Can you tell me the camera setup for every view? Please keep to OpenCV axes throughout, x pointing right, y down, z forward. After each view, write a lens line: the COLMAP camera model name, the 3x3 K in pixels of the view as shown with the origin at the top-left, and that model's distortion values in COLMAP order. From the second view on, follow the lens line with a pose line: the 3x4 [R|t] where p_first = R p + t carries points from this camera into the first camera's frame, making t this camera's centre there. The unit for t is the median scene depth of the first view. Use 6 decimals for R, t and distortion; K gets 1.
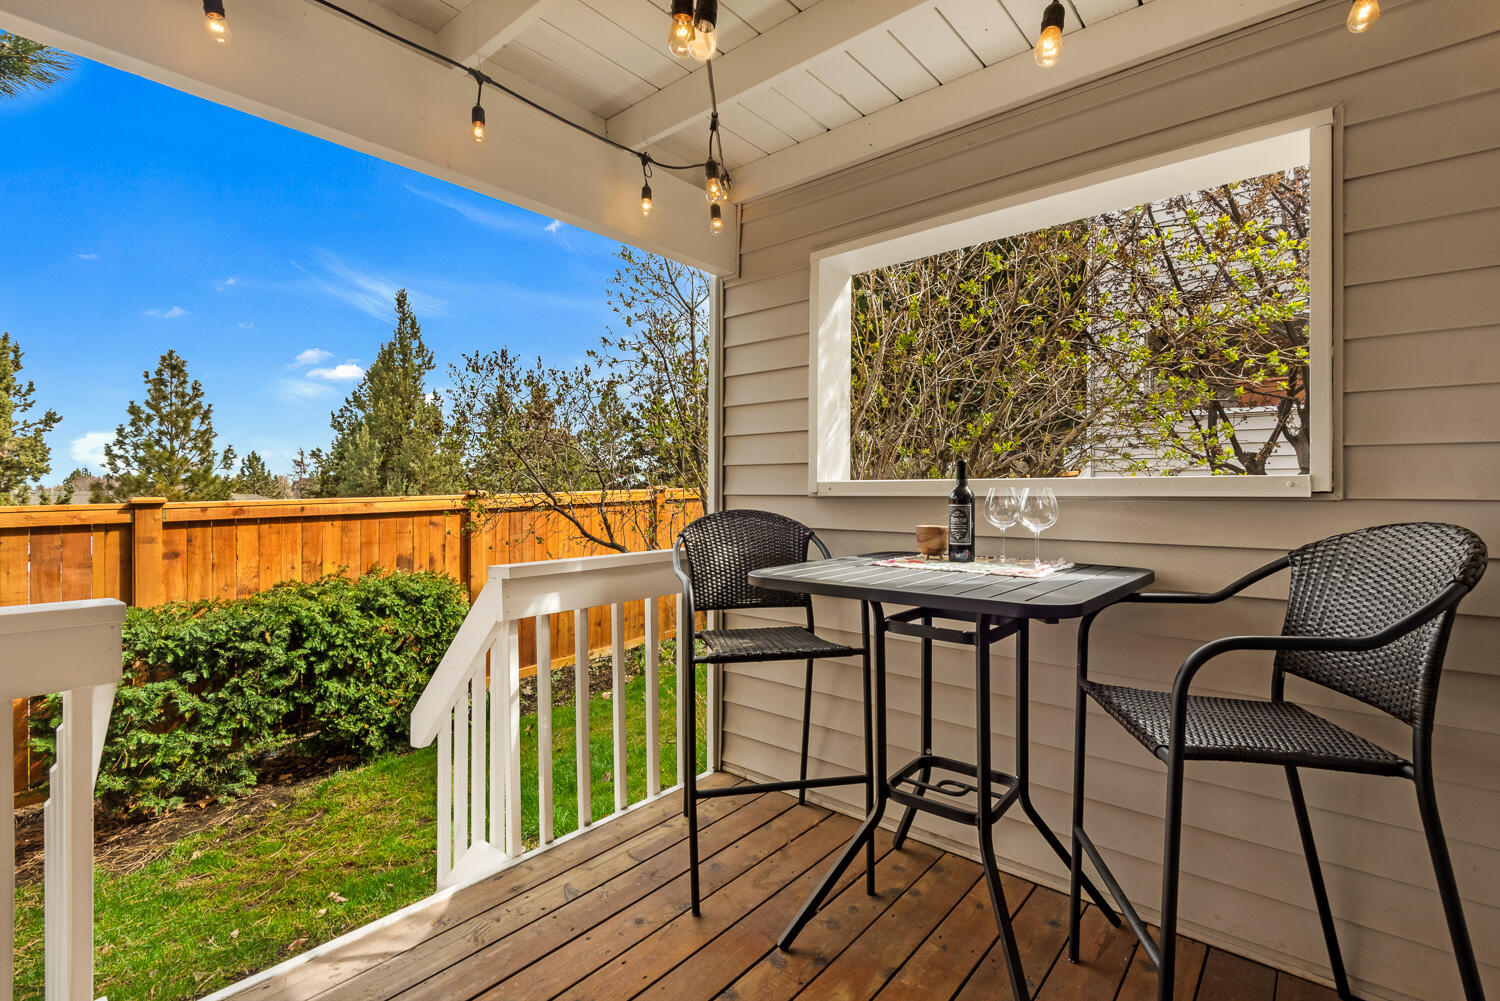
lens RADIAL K [[691.0, 0, 740.8], [0, 691.0, 487.3], [0, 0, 1]] dist [0.003626, 0.000101]
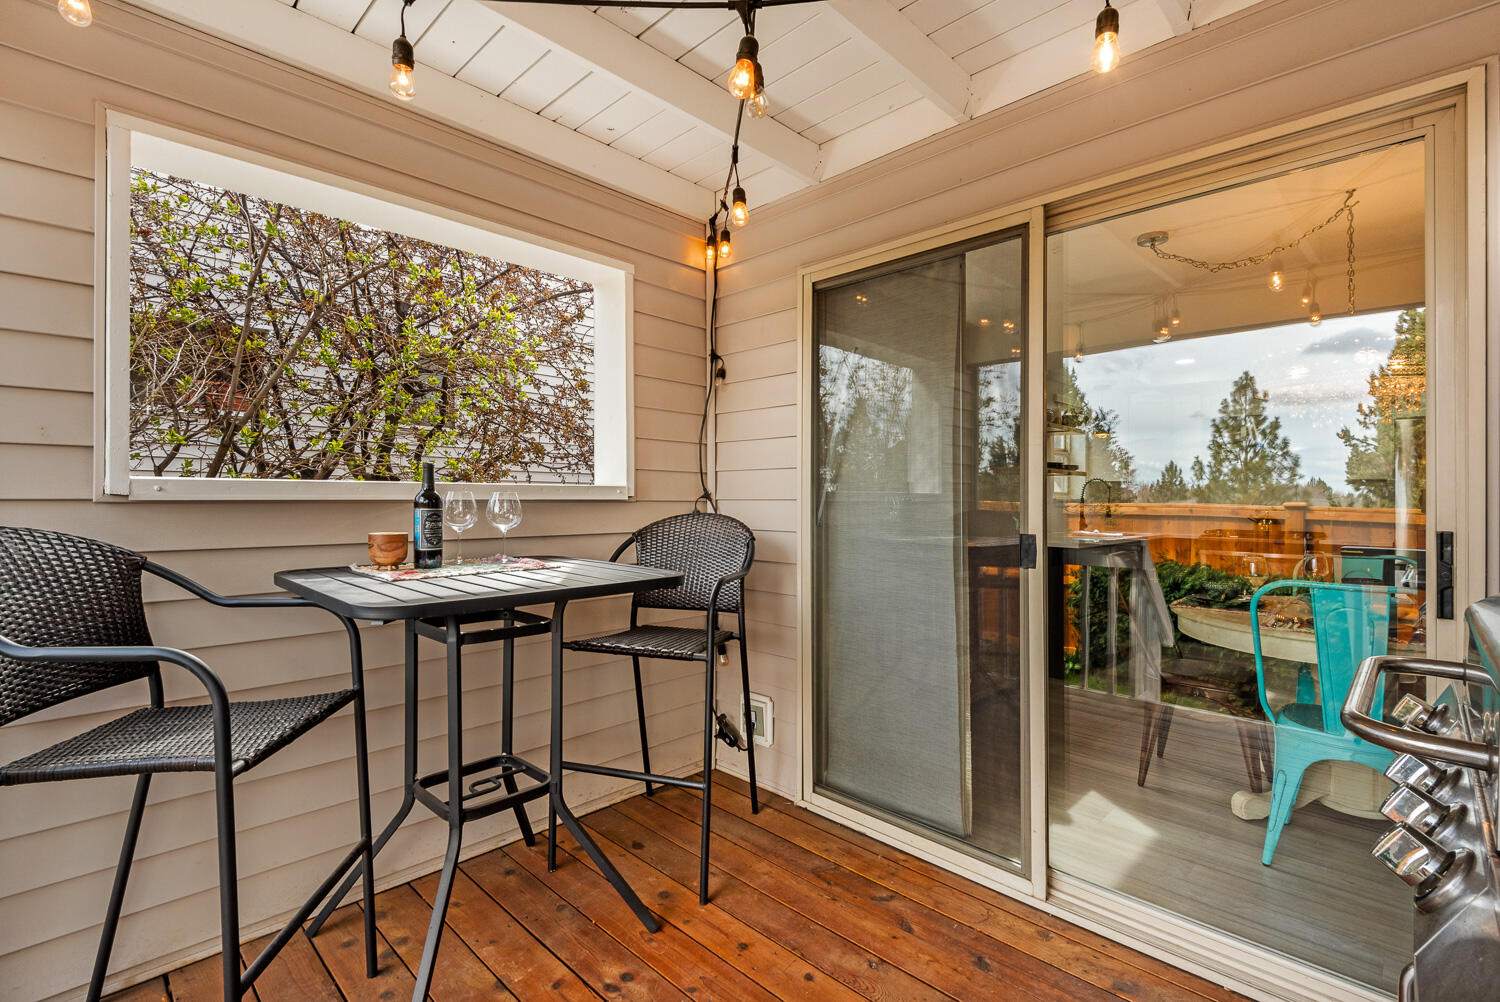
lens RADIAL K [[691.0, 0, 743.0], [0, 691.0, 504.3], [0, 0, 1]] dist [0.003626, 0.000101]
pose [[0.067740, -0.003039, 0.997698, -0.646090], [0.001750, 0.999994, 0.002928, 0.017170], [-0.997701, 0.001547, 0.067745, 0.523679]]
